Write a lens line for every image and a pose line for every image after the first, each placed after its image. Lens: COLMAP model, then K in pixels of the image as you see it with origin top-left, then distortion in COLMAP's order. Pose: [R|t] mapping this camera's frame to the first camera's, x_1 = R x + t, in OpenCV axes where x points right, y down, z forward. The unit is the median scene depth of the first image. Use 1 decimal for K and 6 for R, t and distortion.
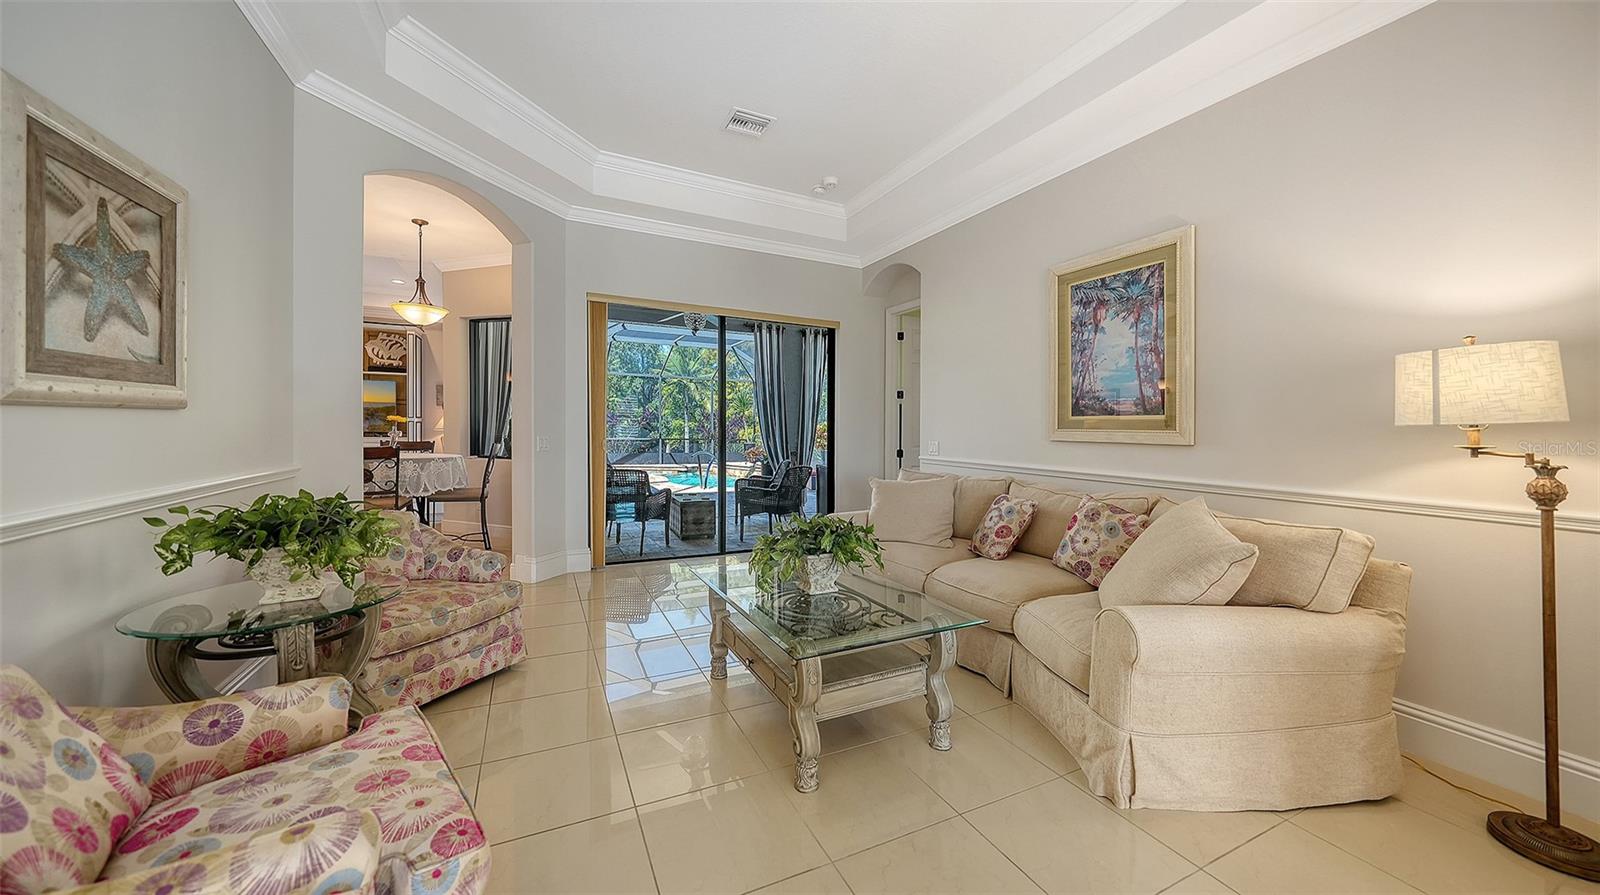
lens RADIAL K [[558.9, 0, 803.2], [0, 558.9, 436.2], [0, 0, 1]] dist [-0.001888, -0.000258]
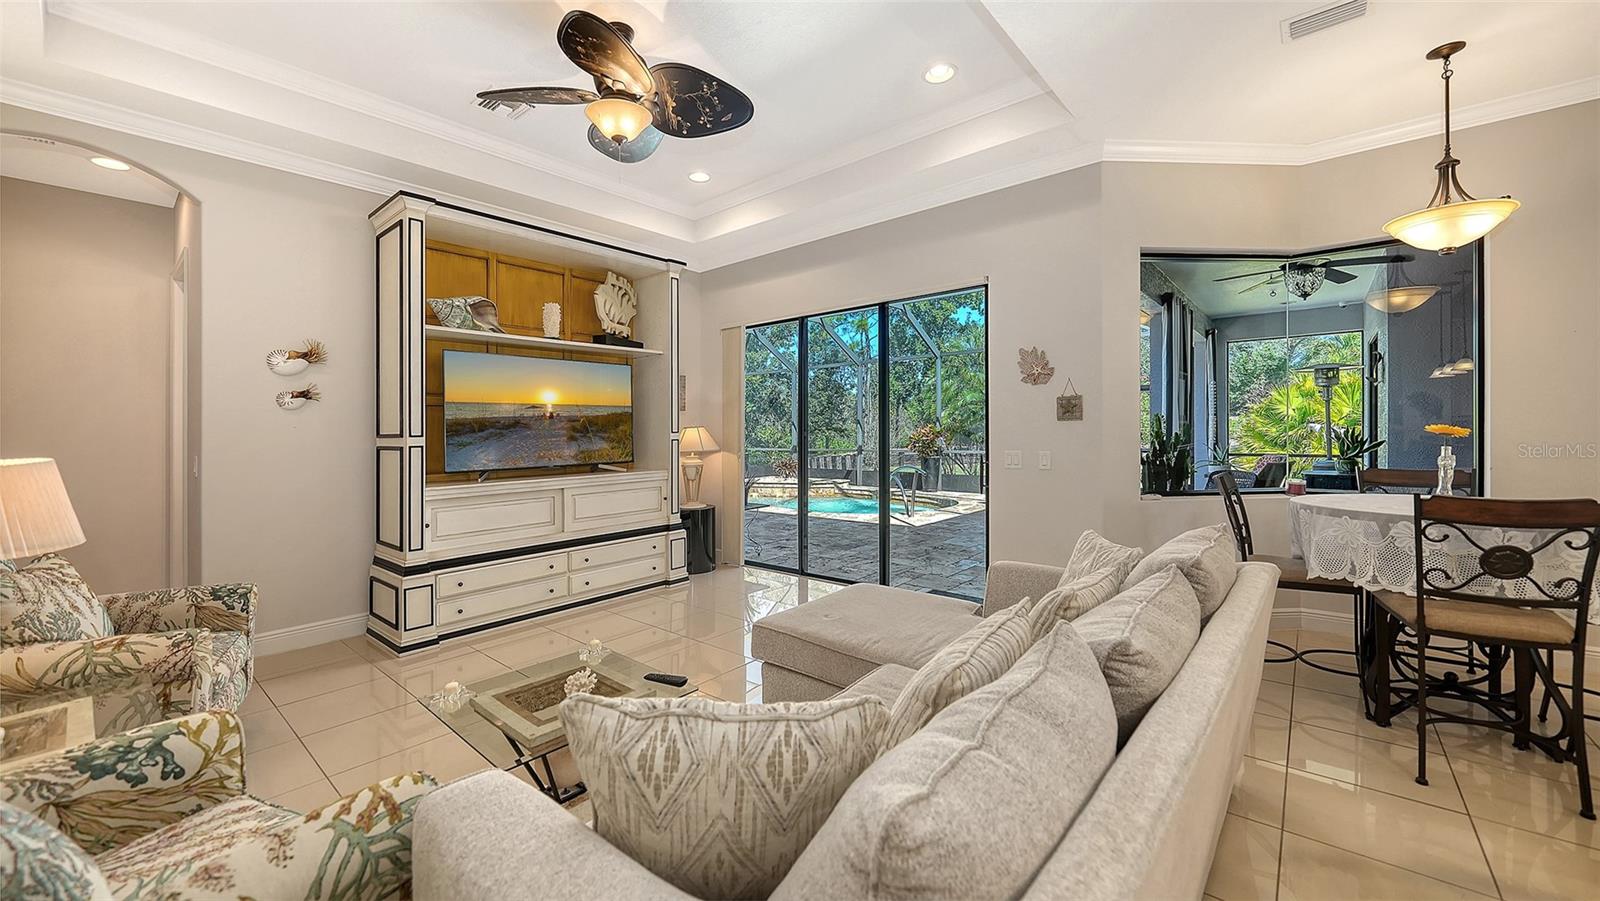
lens RADIAL K [[605.7, 0, 805.2], [0, 605.7, 414.9], [0, 0, 1]] dist [-0.001059, -0.000483]
pose [[0.917412, -0.014859, 0.397662, -2.366375], [0.029413, 0.999101, -0.030525, -0.087903], [-0.396851, 0.039701, 0.917024, 1.225868]]
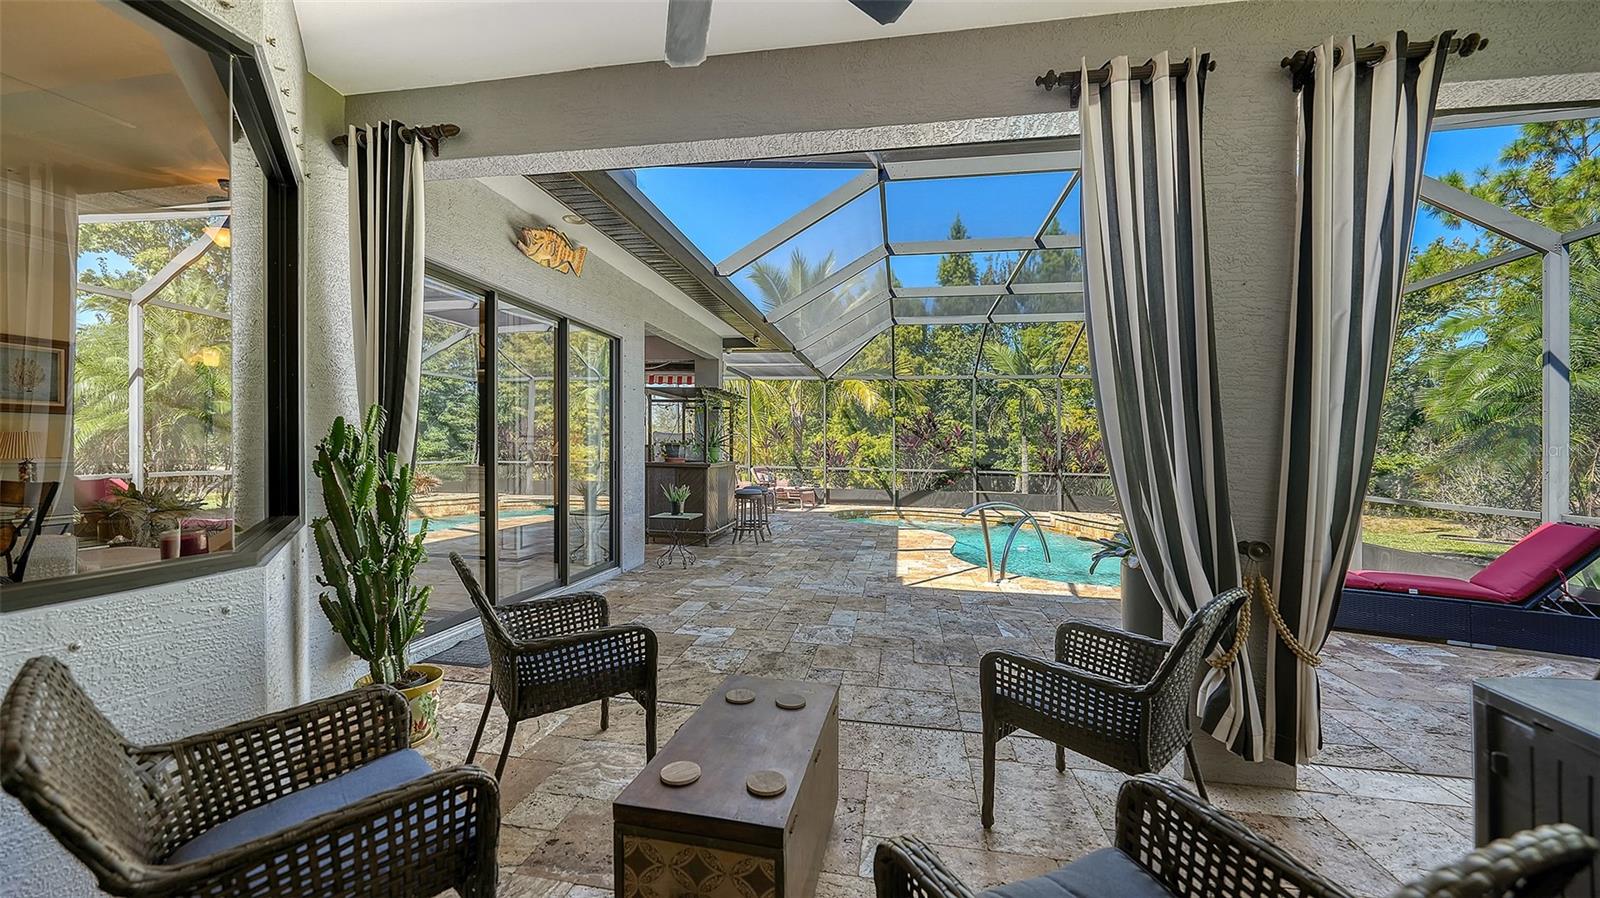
lens RADIAL K [[591.5, 0, 800.7], [0, 591.5, 450.2], [0, 0, 1]] dist [-0.002018, -0.000181]
pose [[0.812453, -0.005198, -0.583004, -0.078661], [-0.009662, 0.999703, -0.022379, -0.016163], [0.582947, 0.023815, 0.812161, 1.785545]]
